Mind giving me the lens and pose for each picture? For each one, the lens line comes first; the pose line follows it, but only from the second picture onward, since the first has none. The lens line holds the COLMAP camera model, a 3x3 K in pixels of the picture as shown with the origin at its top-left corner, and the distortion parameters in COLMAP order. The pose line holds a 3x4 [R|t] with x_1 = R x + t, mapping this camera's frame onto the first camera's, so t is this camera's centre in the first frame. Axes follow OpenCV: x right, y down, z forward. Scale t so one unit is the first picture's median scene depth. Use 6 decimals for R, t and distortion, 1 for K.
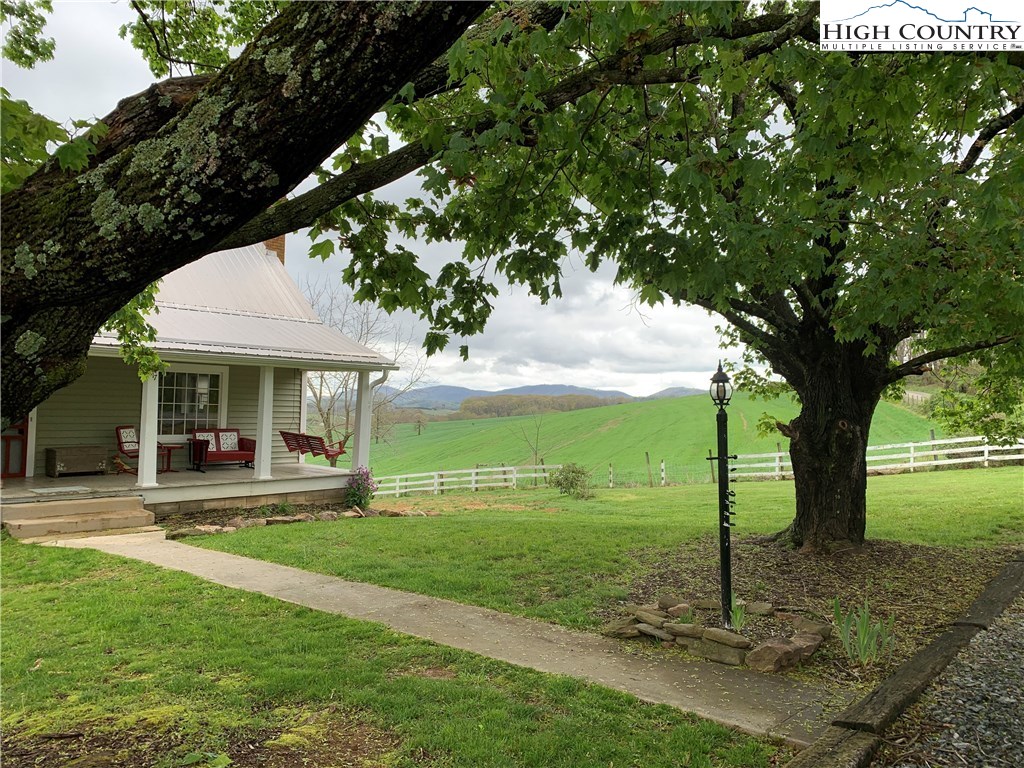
lens RADIAL K [[770.4, 0, 516.1], [0, 770.4, 381.0], [0, 0, 1]] dist [0.012565, -0.040552]
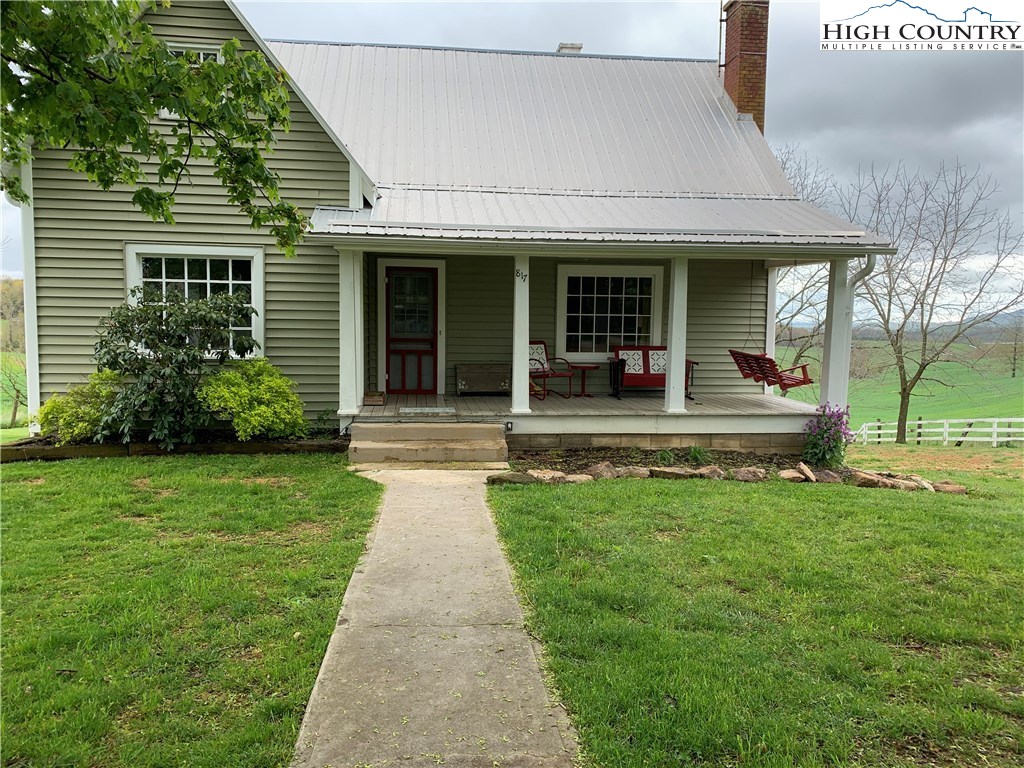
lens RADIAL K [[770.4, 0, 504.3], [0, 770.4, 380.4], [0, 0, 1]] dist [0.012565, -0.040552]
pose [[0.711963, 0.036061, -0.701290, 0.072380], [0.028748, 0.996346, 0.080419, 0.032065], [0.701628, -0.077416, 0.708326, 0.363778]]
